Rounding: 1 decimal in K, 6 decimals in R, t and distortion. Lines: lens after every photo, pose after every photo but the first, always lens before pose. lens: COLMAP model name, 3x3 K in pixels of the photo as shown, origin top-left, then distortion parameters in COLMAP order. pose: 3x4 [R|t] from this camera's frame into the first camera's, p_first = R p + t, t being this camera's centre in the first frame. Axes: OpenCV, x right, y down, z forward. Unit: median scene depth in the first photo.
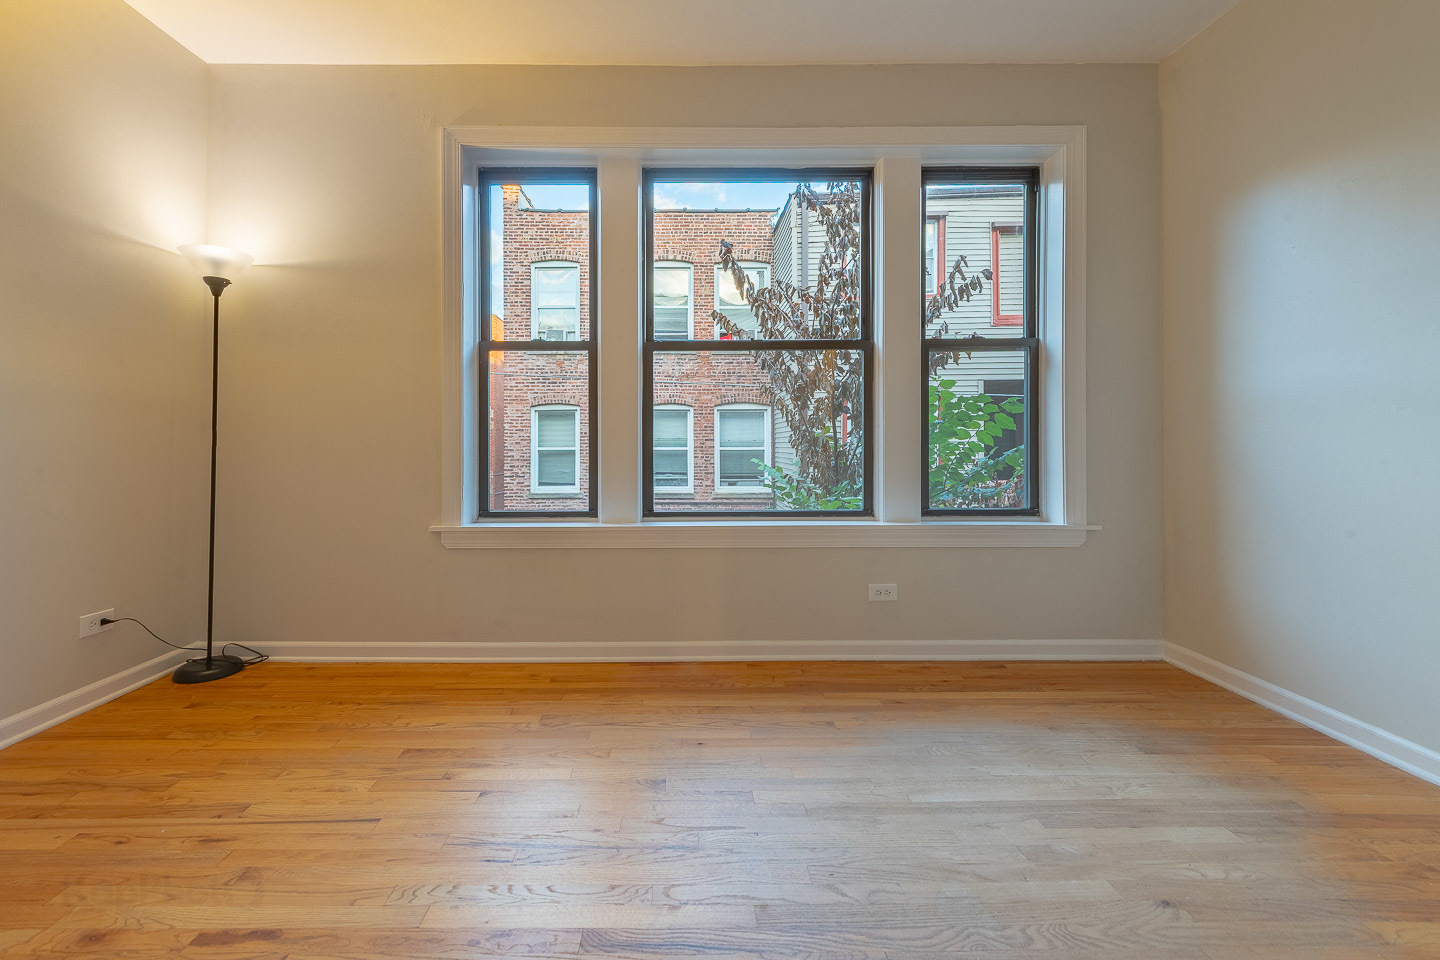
lens RADIAL K [[589.8, 0, 718.7], [0, 589.8, 438.4], [0, 0, 1]] dist [0.015181, -0.004652]
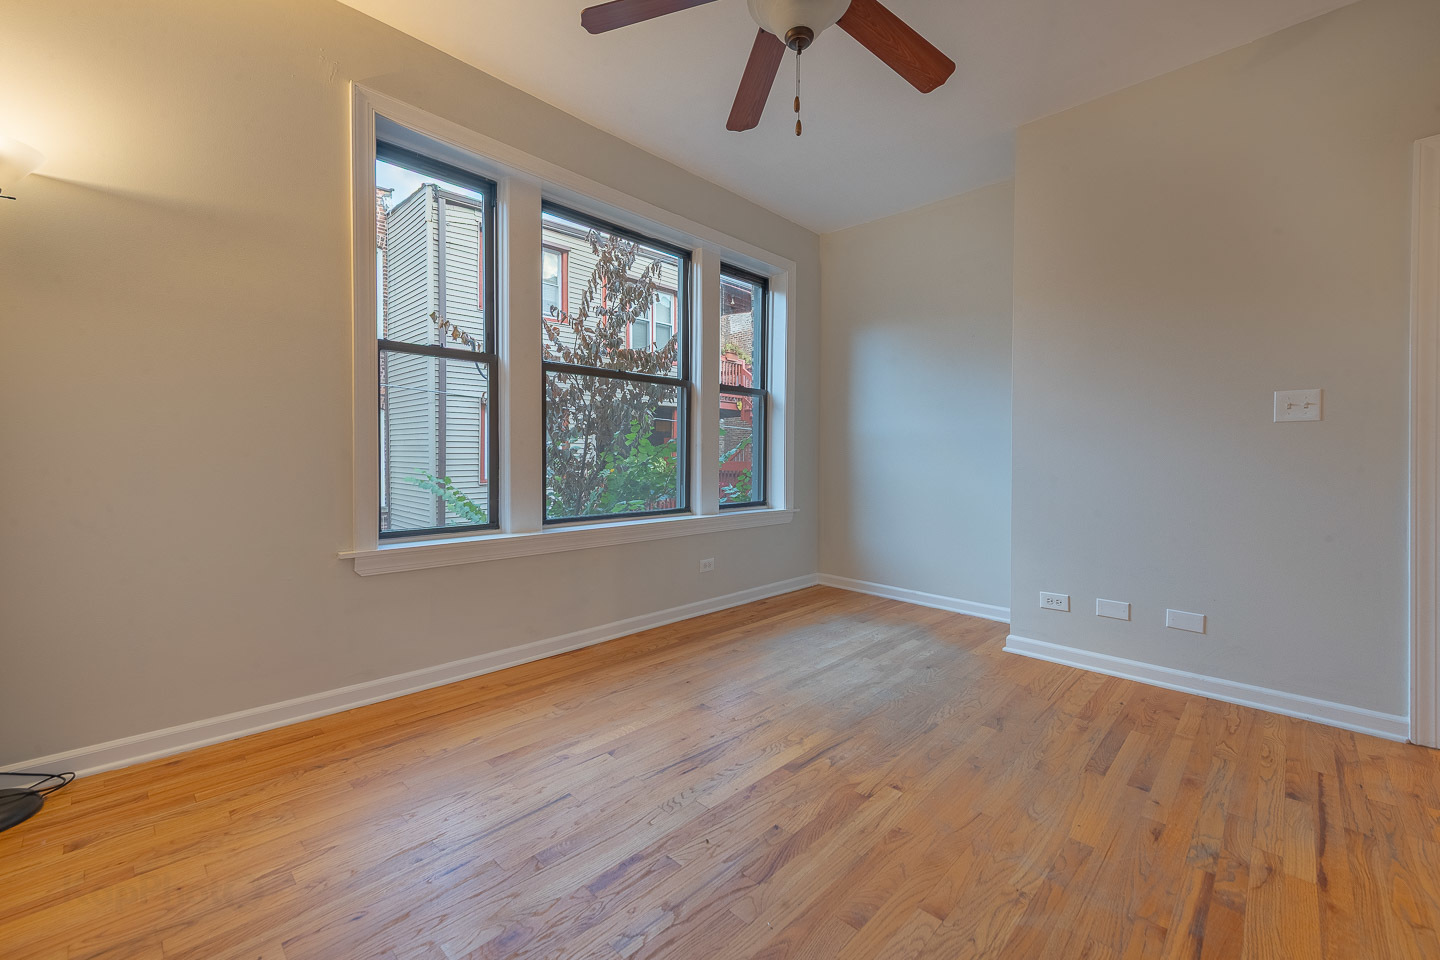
lens RADIAL K [[579.8, 0, 732.8], [0, 579.8, 459.3], [0, 0, 1]] dist [0.021547, -0.006992]
pose [[0.694454, 0.004685, 0.719522, -0.733195], [-0.019636, 0.999730, 0.012443, -0.008005], [-0.719269, -0.022770, 0.694358, 0.014898]]
